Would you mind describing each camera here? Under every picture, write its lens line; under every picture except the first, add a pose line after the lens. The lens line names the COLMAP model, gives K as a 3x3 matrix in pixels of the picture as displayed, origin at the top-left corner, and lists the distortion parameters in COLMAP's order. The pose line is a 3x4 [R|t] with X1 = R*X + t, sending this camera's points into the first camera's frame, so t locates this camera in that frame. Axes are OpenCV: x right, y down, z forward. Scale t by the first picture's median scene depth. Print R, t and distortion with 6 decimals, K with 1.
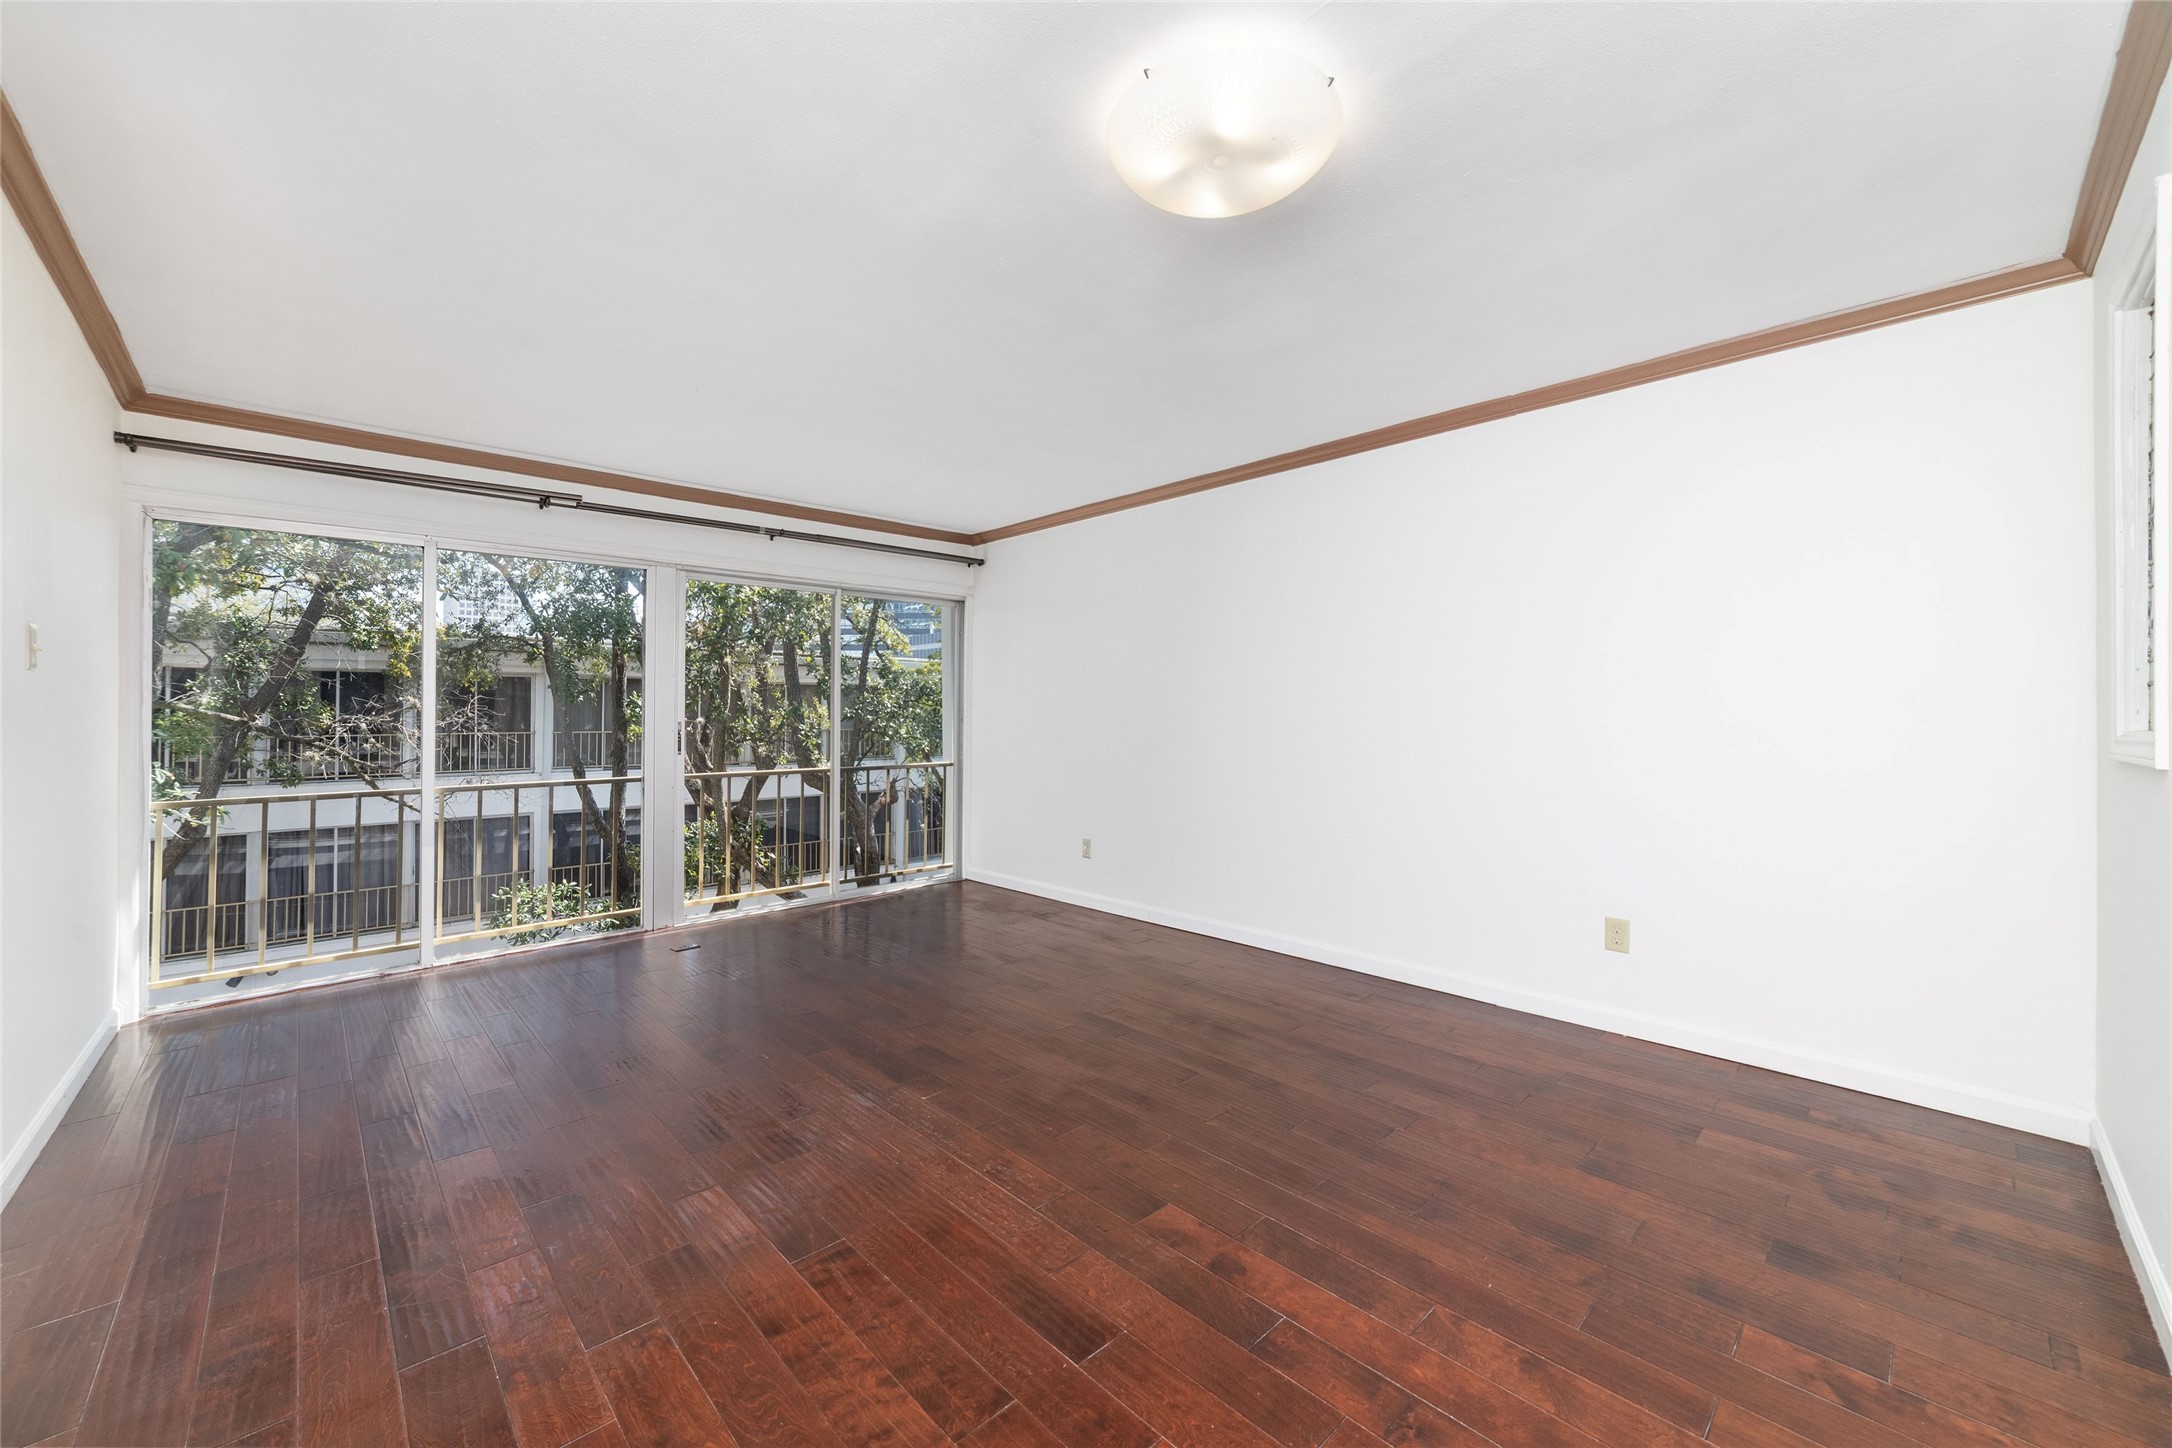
lens RADIAL K [[826.2, 0, 1079.9], [0, 826.2, 717.5], [0, 0, 1]] dist [-0.013128, 0.001743]
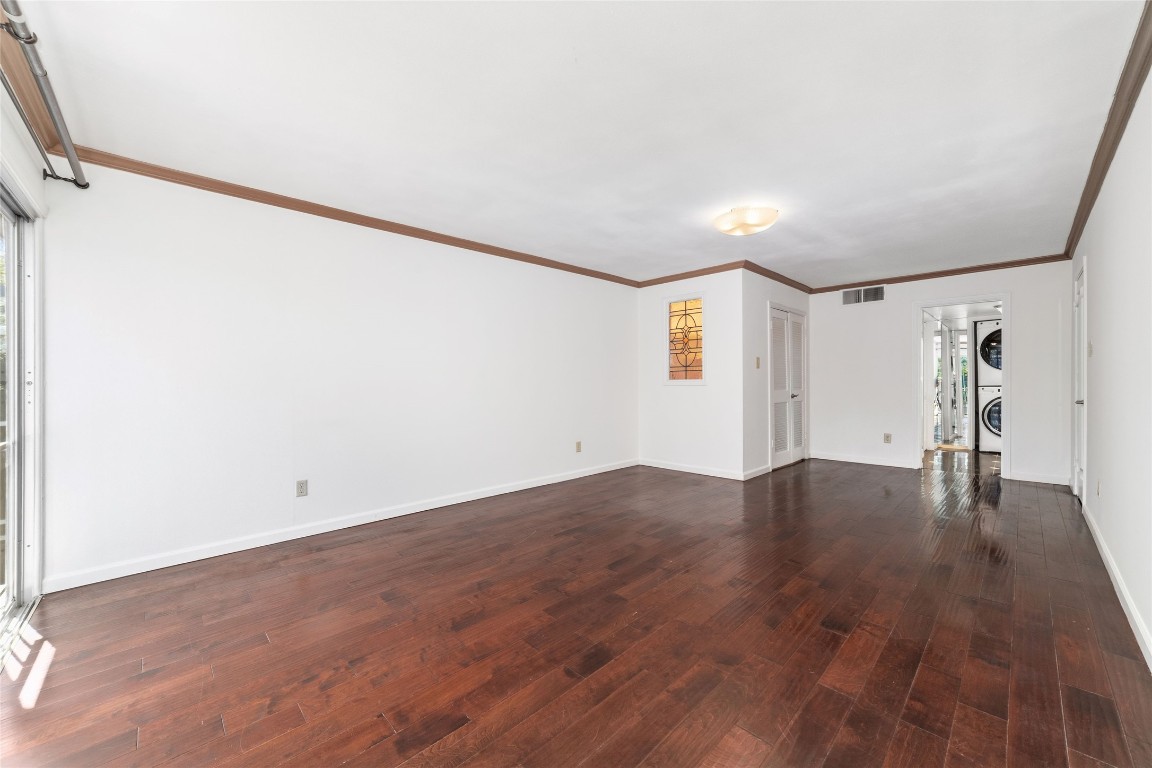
lens RADIAL K [[438.2, 0, 572.5], [0, 438.2, 378.2], [0, 0, 1]] dist [-0.013128, 0.001743]
pose [[0.007184, -0.006882, 0.999951, -1.032214], [-0.001468, 0.999975, 0.006893, -0.017350], [-0.999973, -0.001518, 0.007173, 0.970394]]
